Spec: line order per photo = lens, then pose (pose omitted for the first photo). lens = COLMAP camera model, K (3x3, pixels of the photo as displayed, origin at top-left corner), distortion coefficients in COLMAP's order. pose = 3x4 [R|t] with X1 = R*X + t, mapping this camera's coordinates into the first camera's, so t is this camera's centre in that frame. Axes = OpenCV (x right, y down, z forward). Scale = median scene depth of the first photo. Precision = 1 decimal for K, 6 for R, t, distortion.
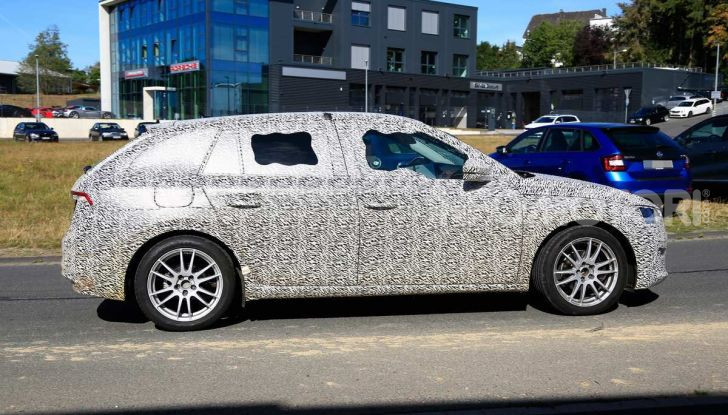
lens RADIAL K [[823.4, 0, 364.0], [0, 823.4, 147.1], [0, 0, 1]] dist [-0.015343, -0.046116]
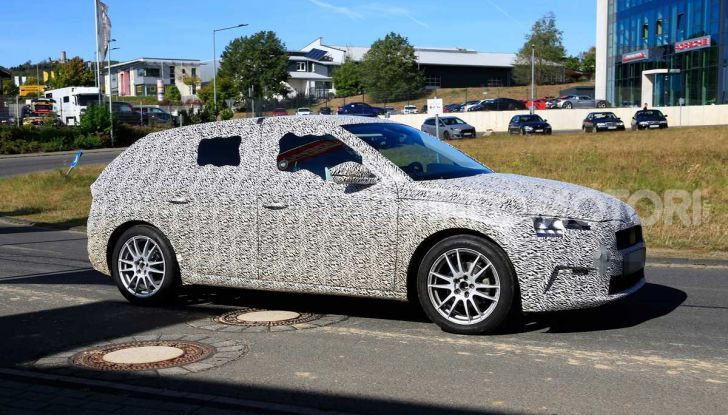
lens RADIAL K [[934.9, 0, 364.3], [0, 934.9, 136.9], [0, 0, 1]] dist [-0.038800, -0.065340]
pose [[0.766397, -0.019929, -0.642058, 0.153561], [0.020913, 0.999763, -0.006068, -0.001164], [0.642027, -0.008777, 0.766632, 0.028051]]
